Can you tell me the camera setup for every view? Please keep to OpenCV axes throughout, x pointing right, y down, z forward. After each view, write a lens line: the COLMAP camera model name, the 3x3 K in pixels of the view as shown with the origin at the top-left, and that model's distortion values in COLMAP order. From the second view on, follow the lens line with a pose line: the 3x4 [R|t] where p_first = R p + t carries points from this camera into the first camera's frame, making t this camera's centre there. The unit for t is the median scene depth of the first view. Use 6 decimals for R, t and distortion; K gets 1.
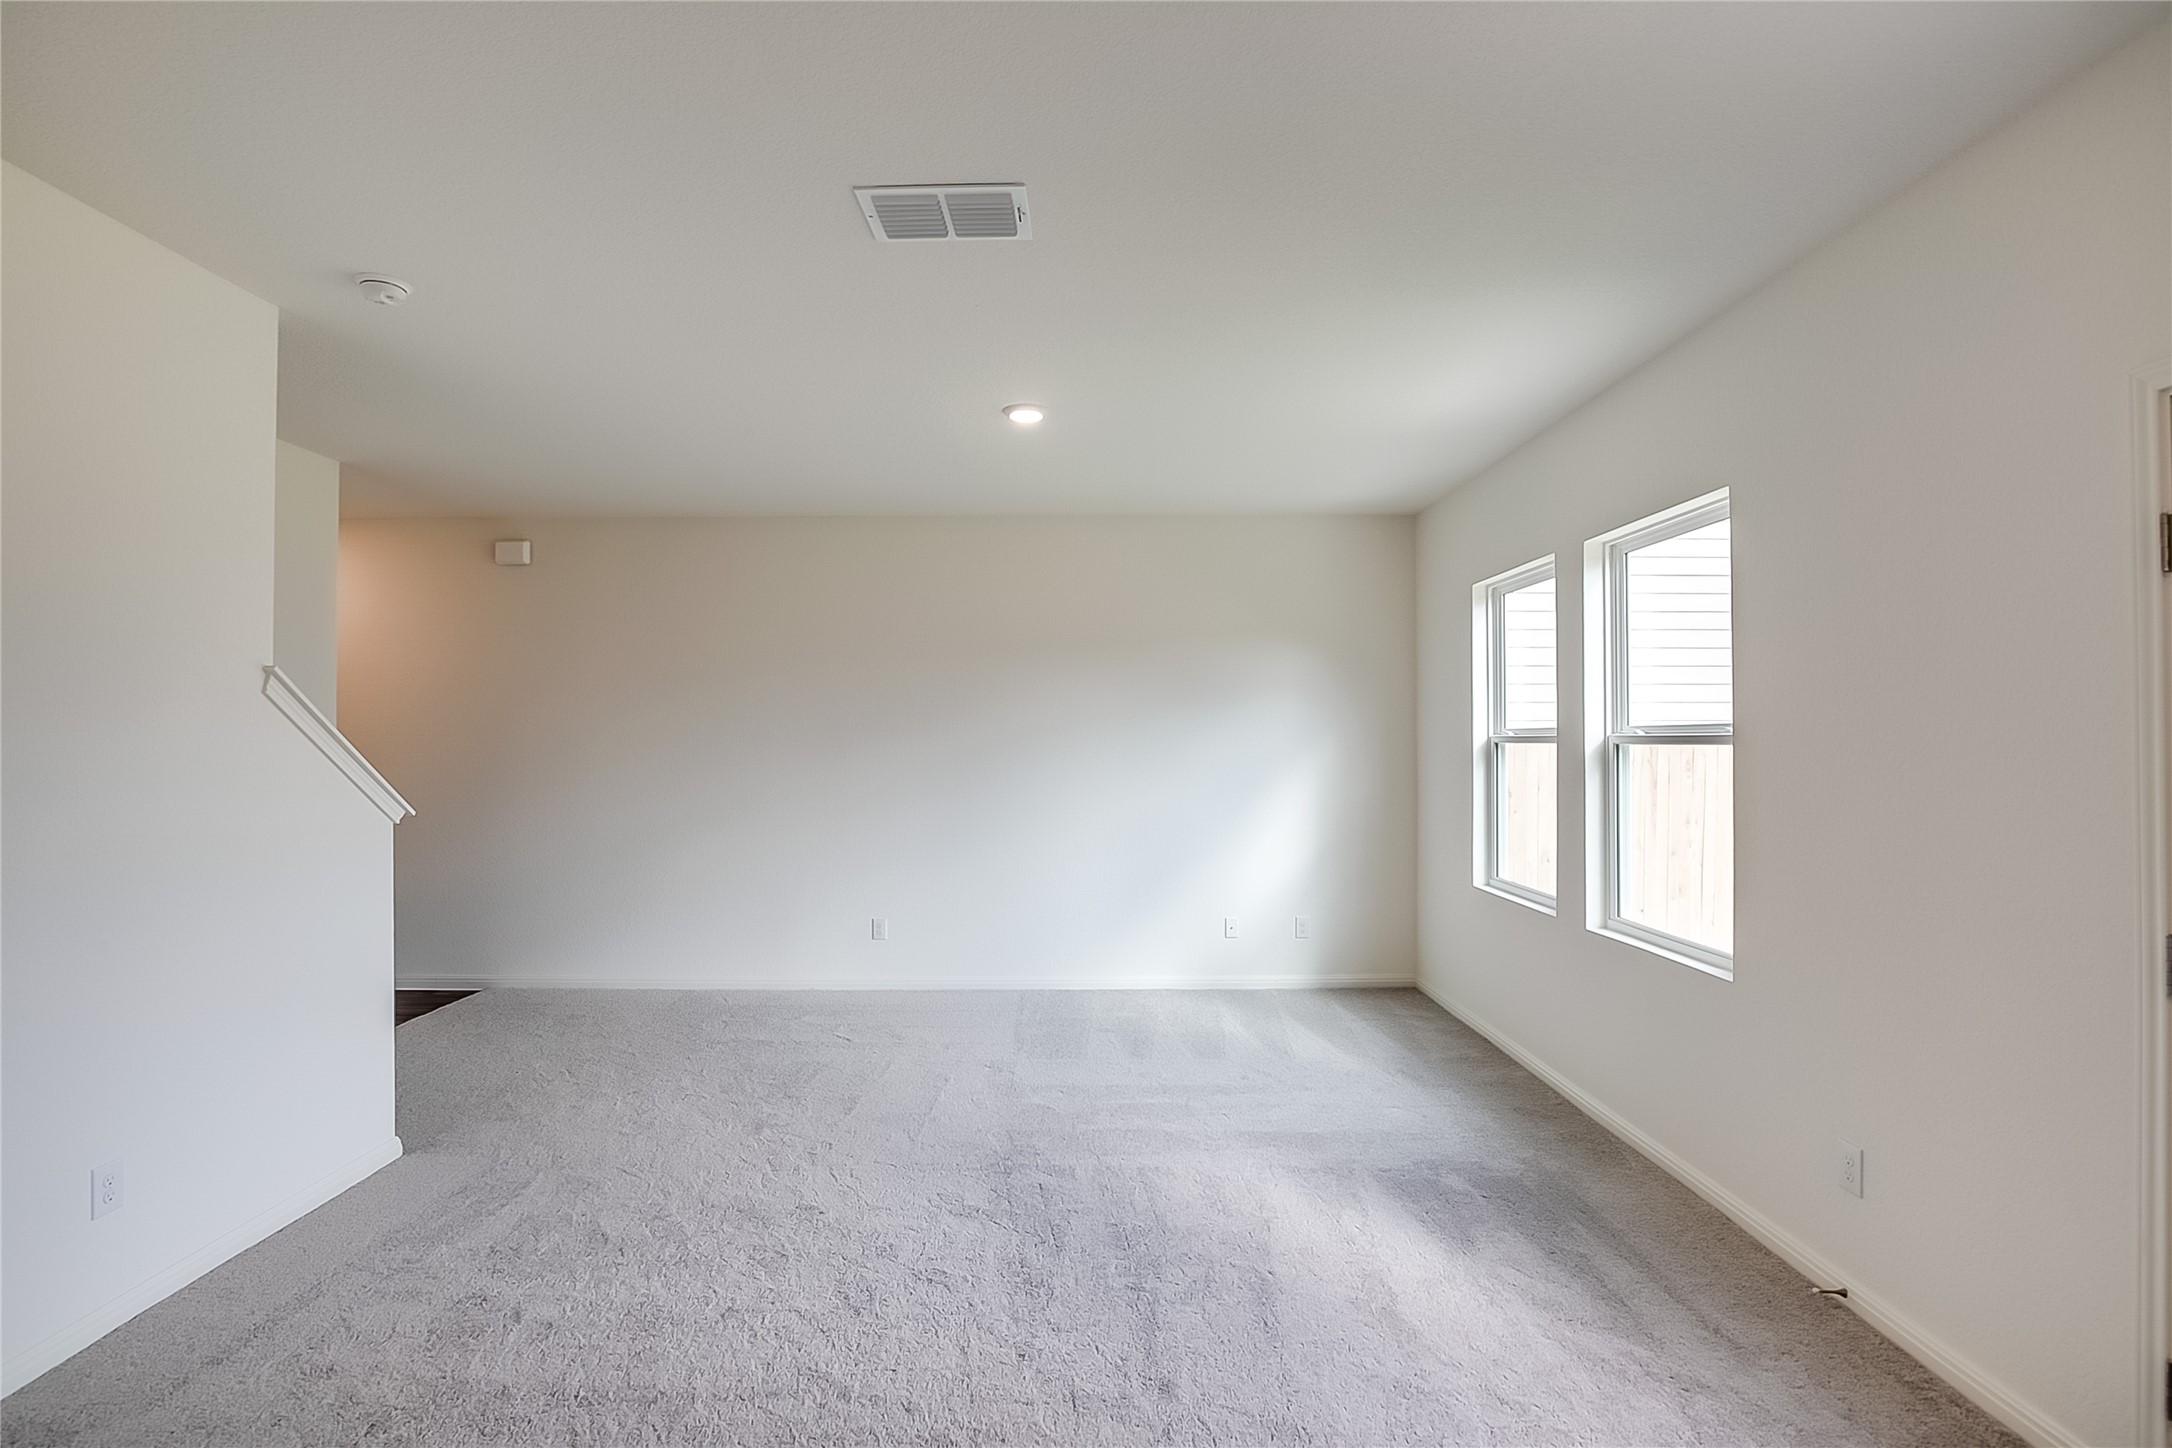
lens RADIAL K [[1007.7, 0, 1088.9], [0, 1007.7, 735.7], [0, 0, 1]] dist [-0.036156, 0.007817]
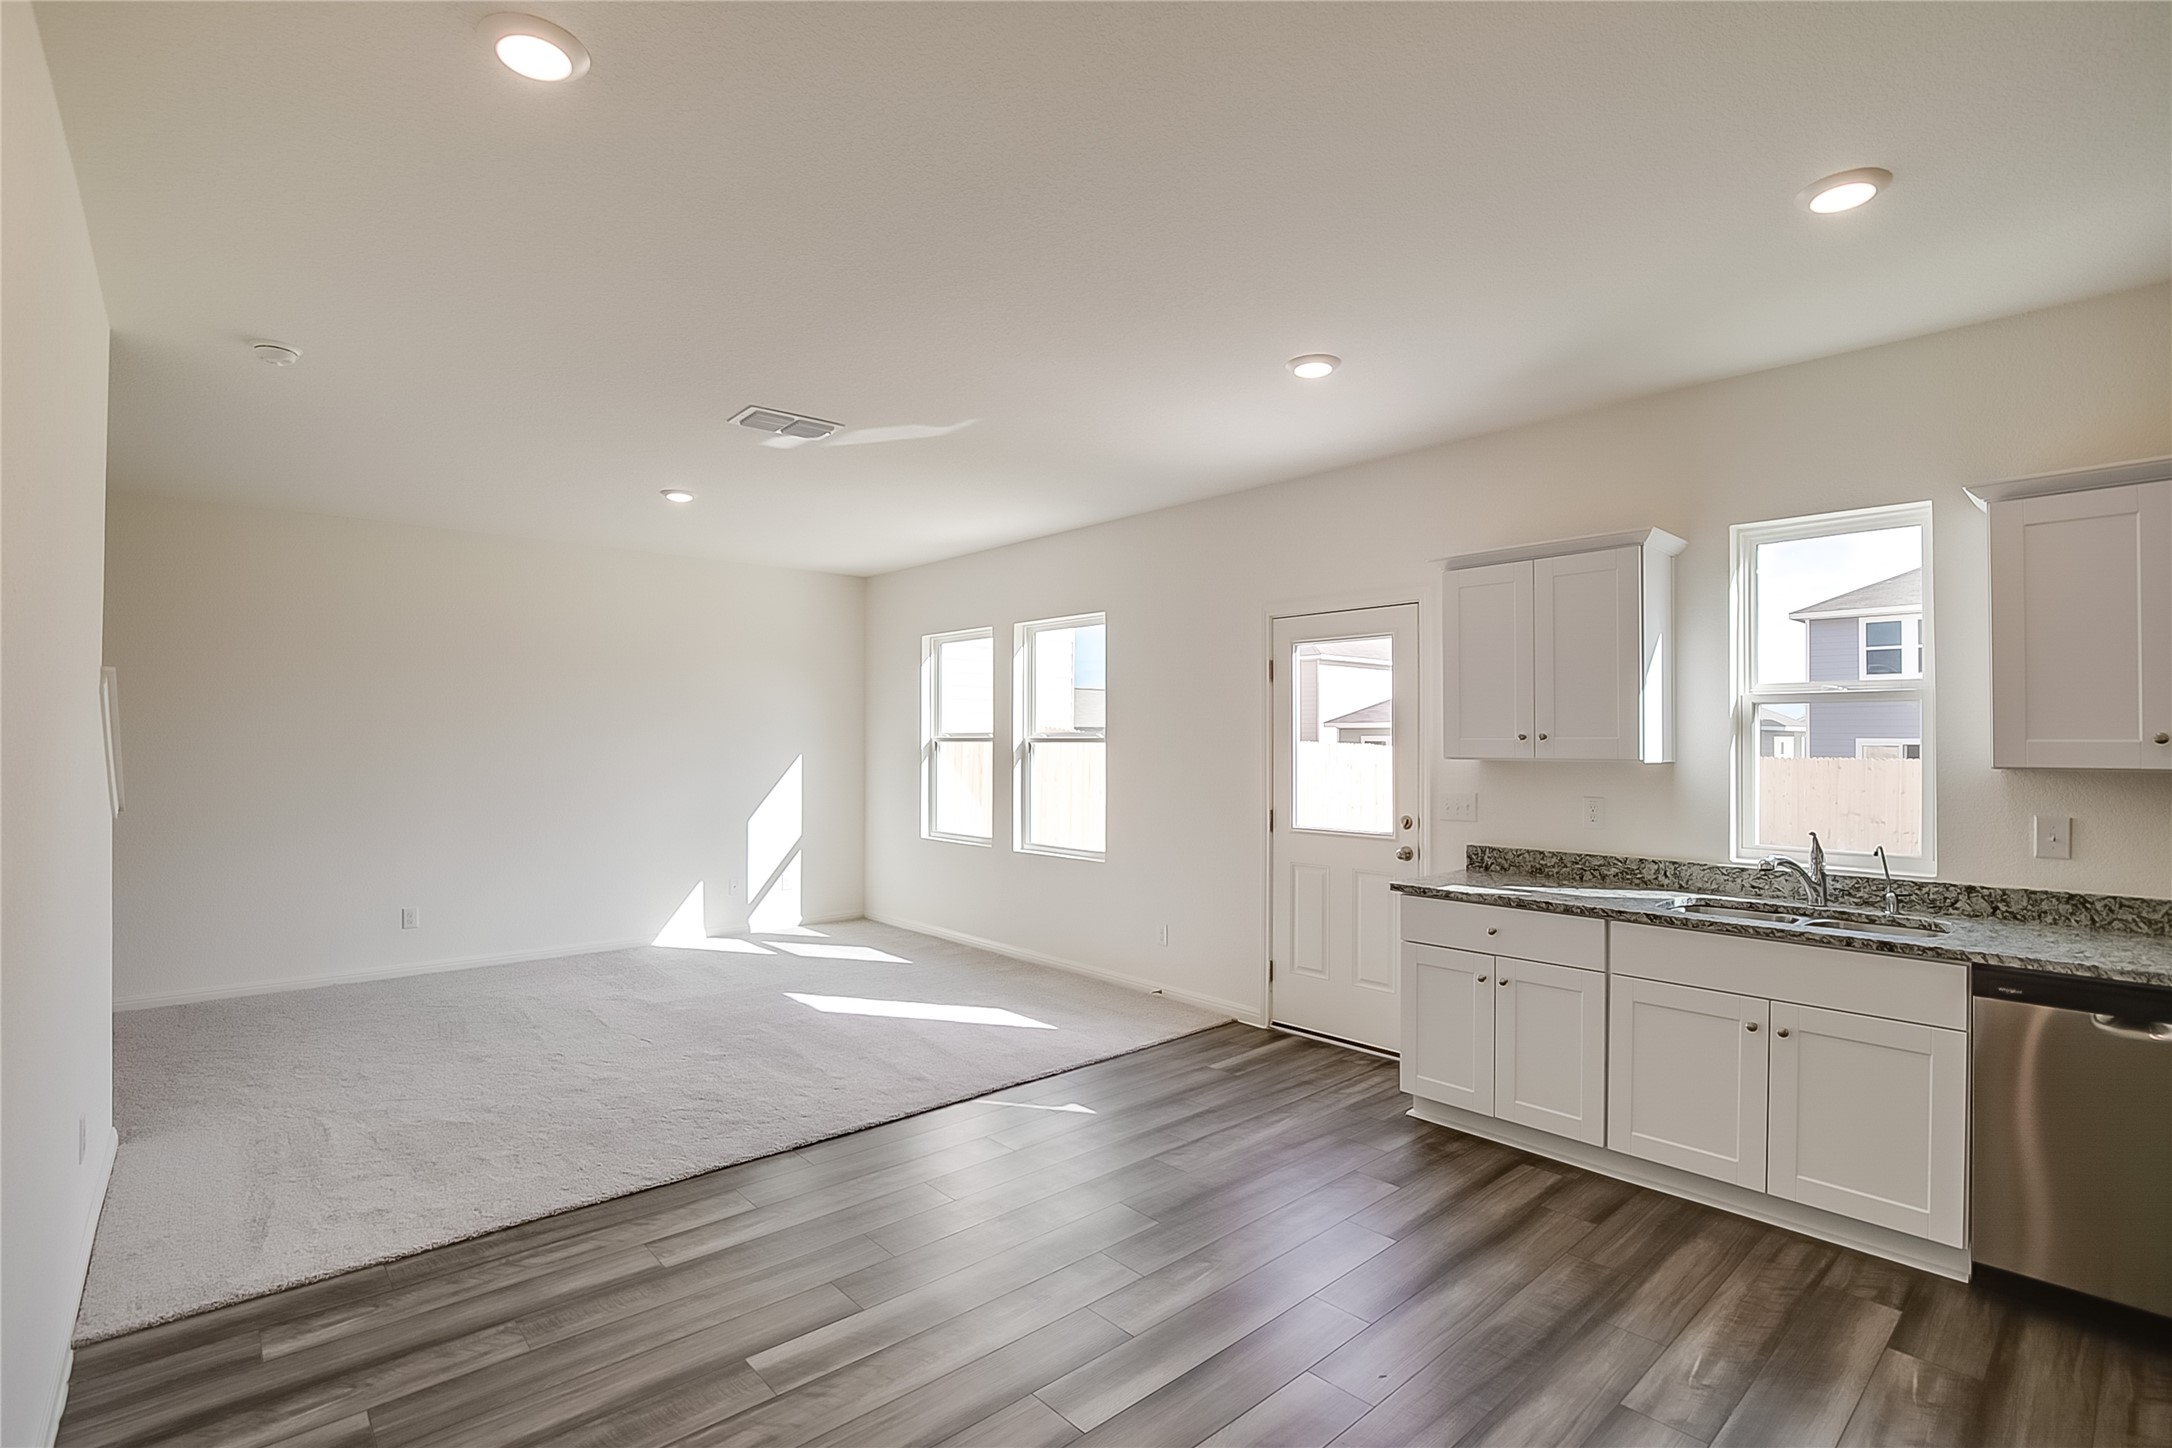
lens RADIAL K [[1007.7, 0, 1083.7], [0, 1007.7, 728.2], [0, 0, 1]] dist [-0.036156, 0.007817]
pose [[0.749829, 0.010007, 0.661556, -0.558802], [-0.002770, 0.999924, -0.011985, 0.004310], [-0.661626, 0.007154, 0.749800, -0.375540]]
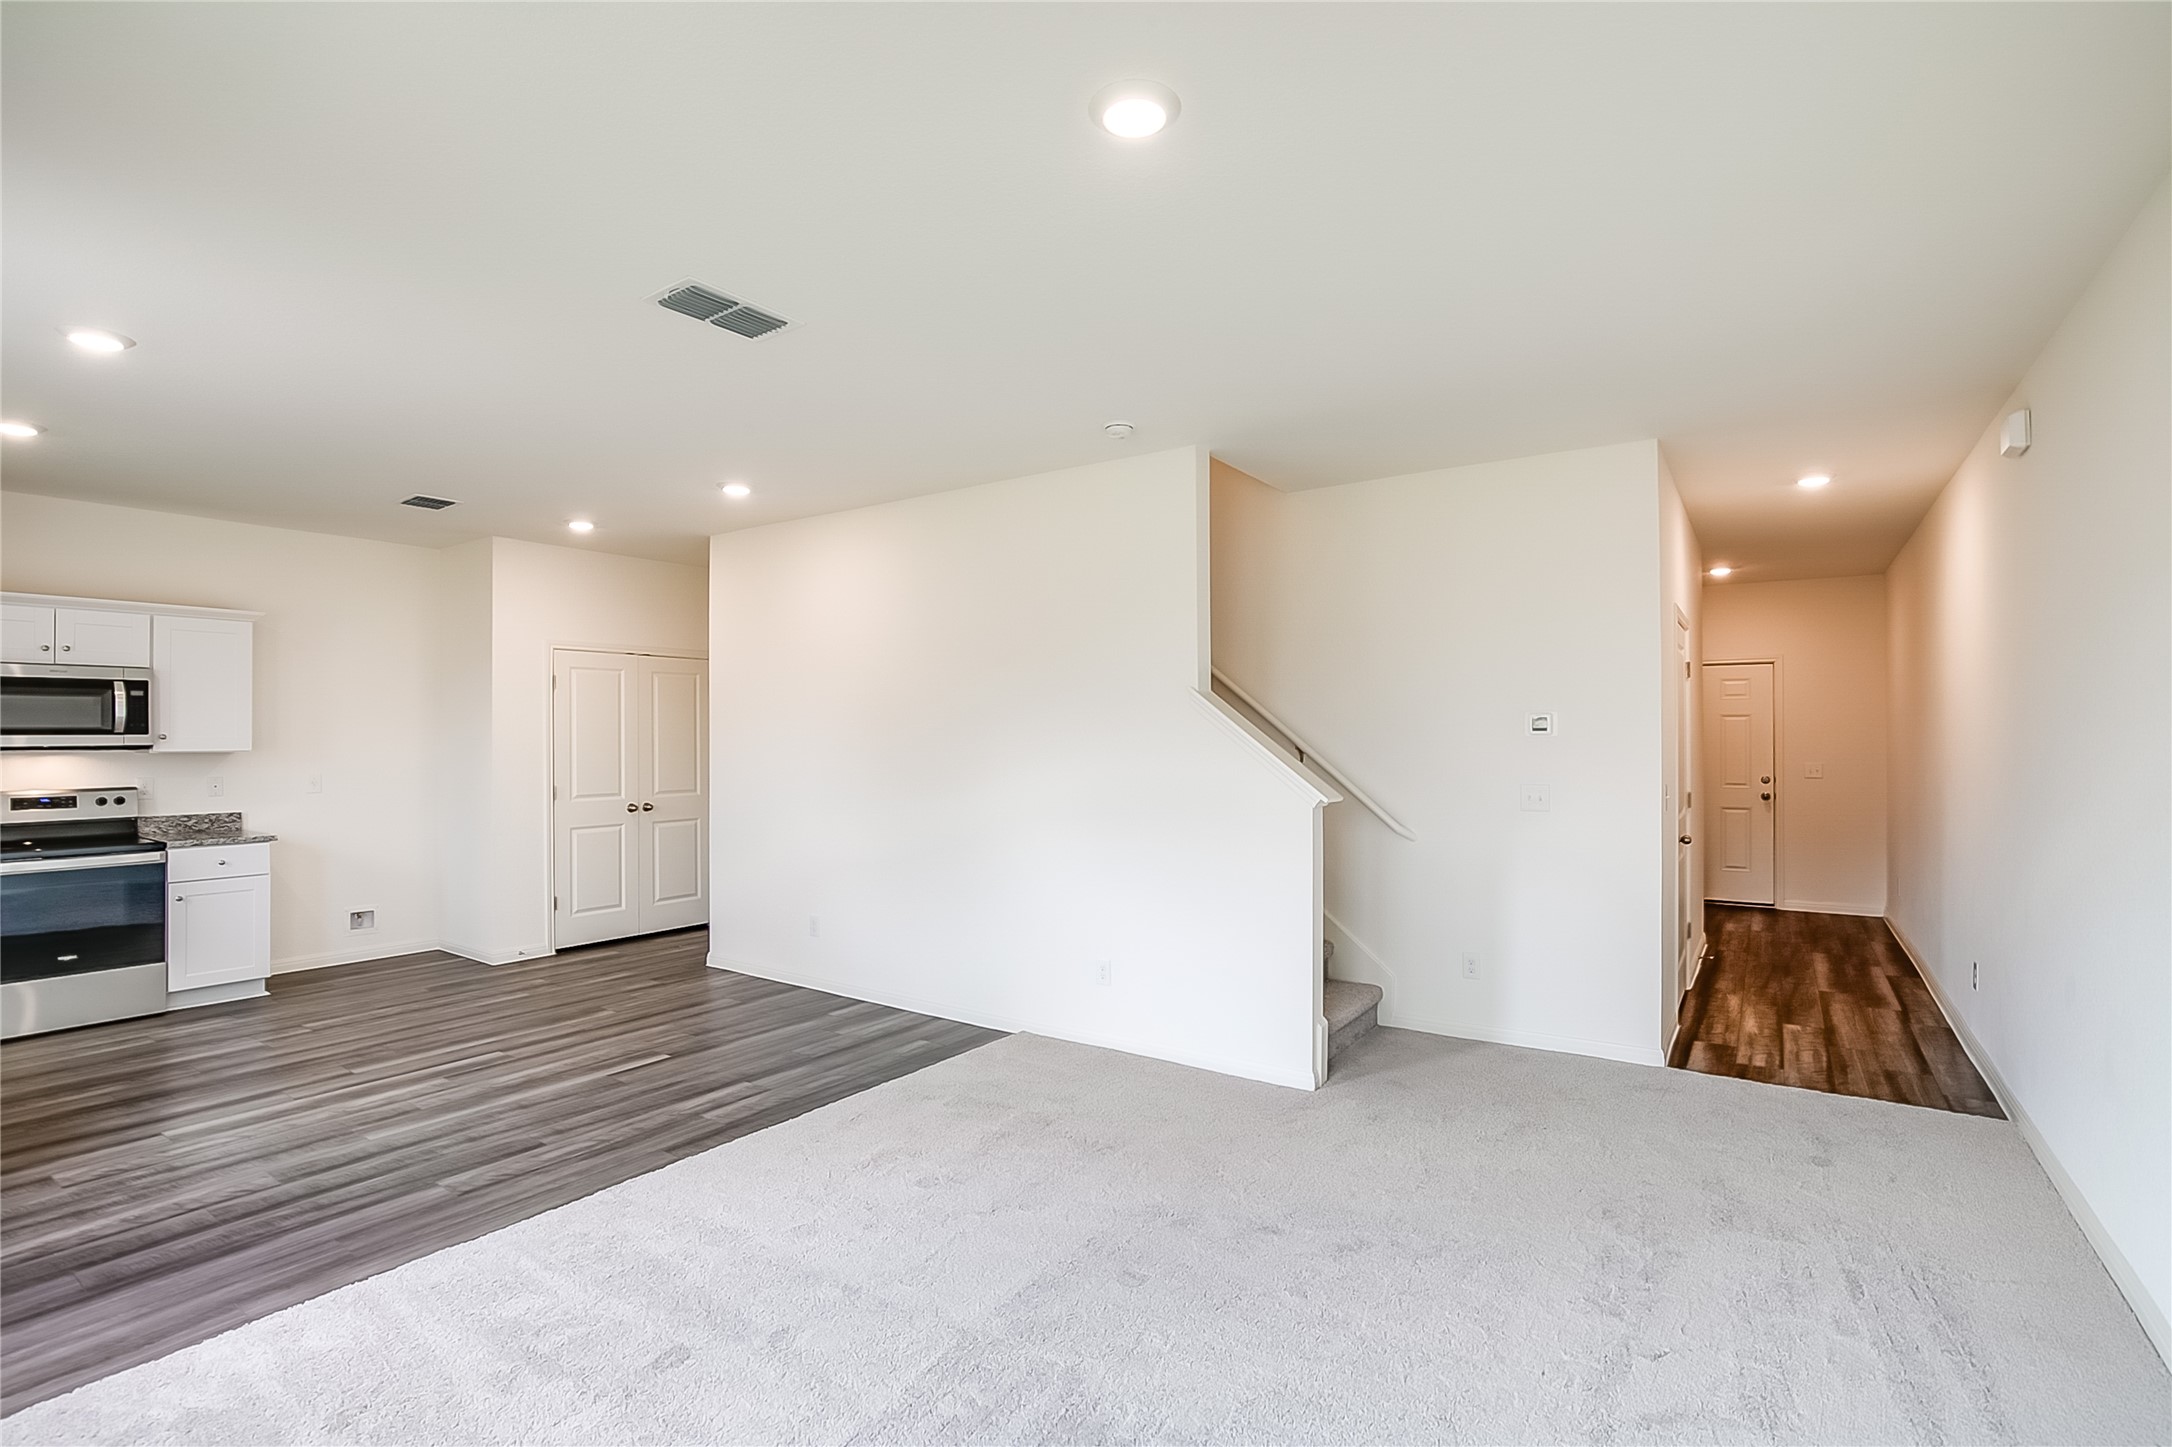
lens RADIAL K [[1007.7, 0, 1087.0], [0, 1007.7, 729.1], [0, 0, 1]] dist [-0.036156, 0.007817]
pose [[-0.571588, -0.003667, -0.820532, 0.392449], [0.002190, 0.999980, -0.005995, 0.001147], [0.820538, -0.005223, -0.571569, 1.320153]]
